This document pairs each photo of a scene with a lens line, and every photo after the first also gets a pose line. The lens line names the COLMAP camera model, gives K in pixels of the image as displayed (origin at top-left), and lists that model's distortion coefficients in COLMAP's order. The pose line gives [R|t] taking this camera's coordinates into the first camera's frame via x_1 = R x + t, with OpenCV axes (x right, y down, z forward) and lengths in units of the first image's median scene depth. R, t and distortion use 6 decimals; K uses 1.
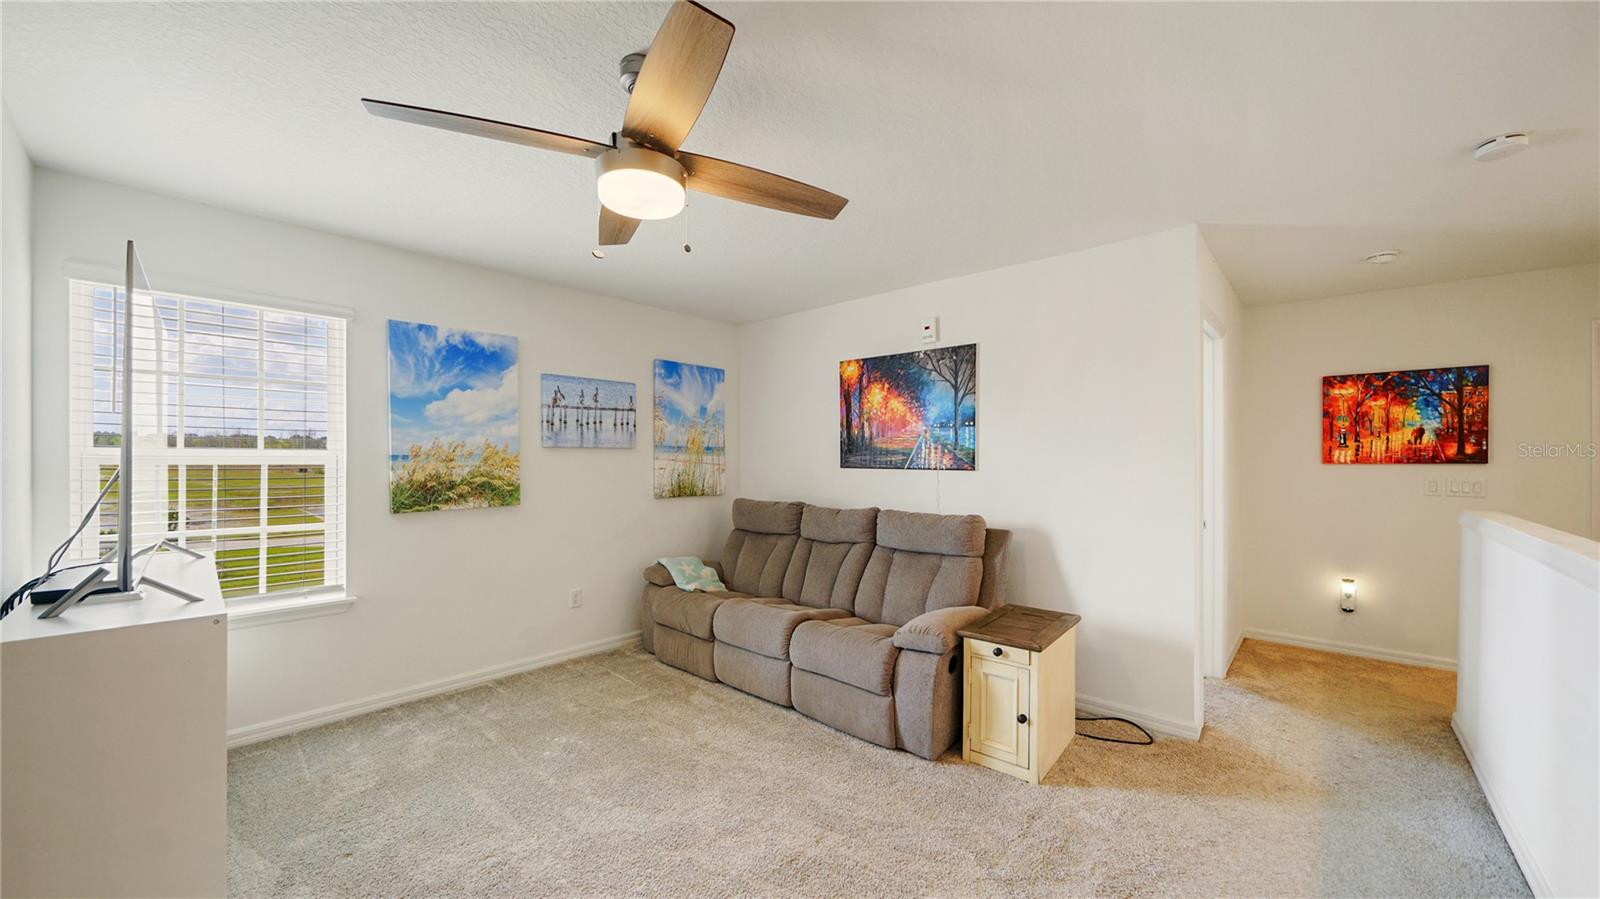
lens RADIAL K [[595.5, 0, 799.3], [0, 595.5, 455.9], [0, 0, 1]] dist [-0.002952, -0.000126]
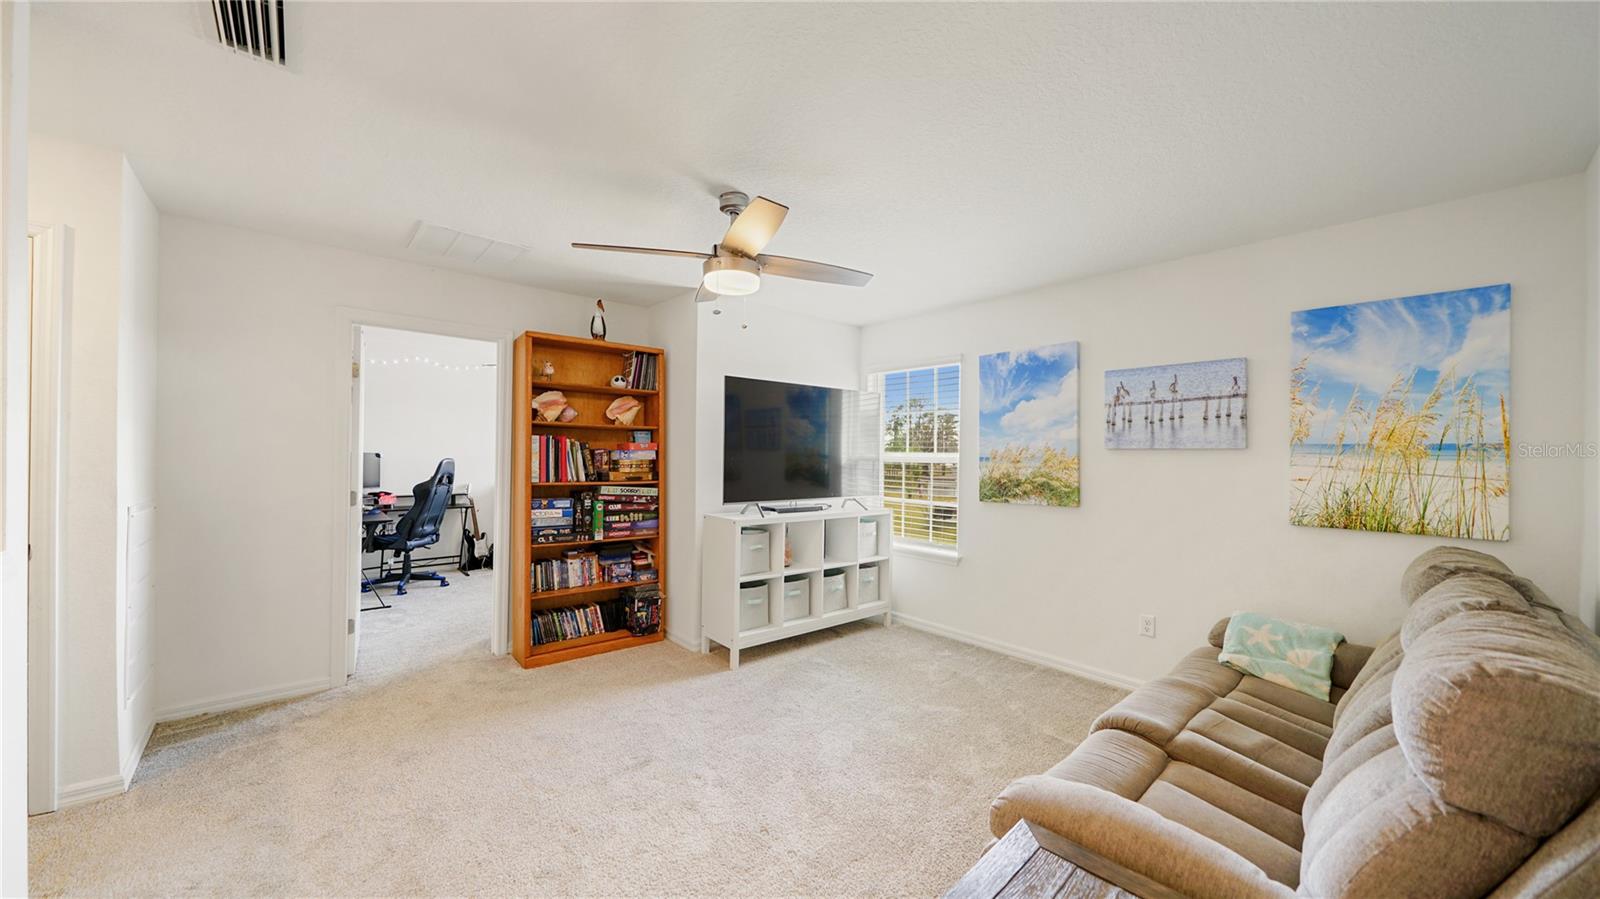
lens RADIAL K [[595.5, 0, 801.1], [0, 595.5, 451.9], [0, 0, 1]] dist [-0.002952, -0.000126]
pose [[-0.143266, -0.008391, -0.989649, 0.561026], [-0.006589, 0.999950, -0.007525, -0.000466], [0.989662, 0.005443, -0.143314, 0.645598]]
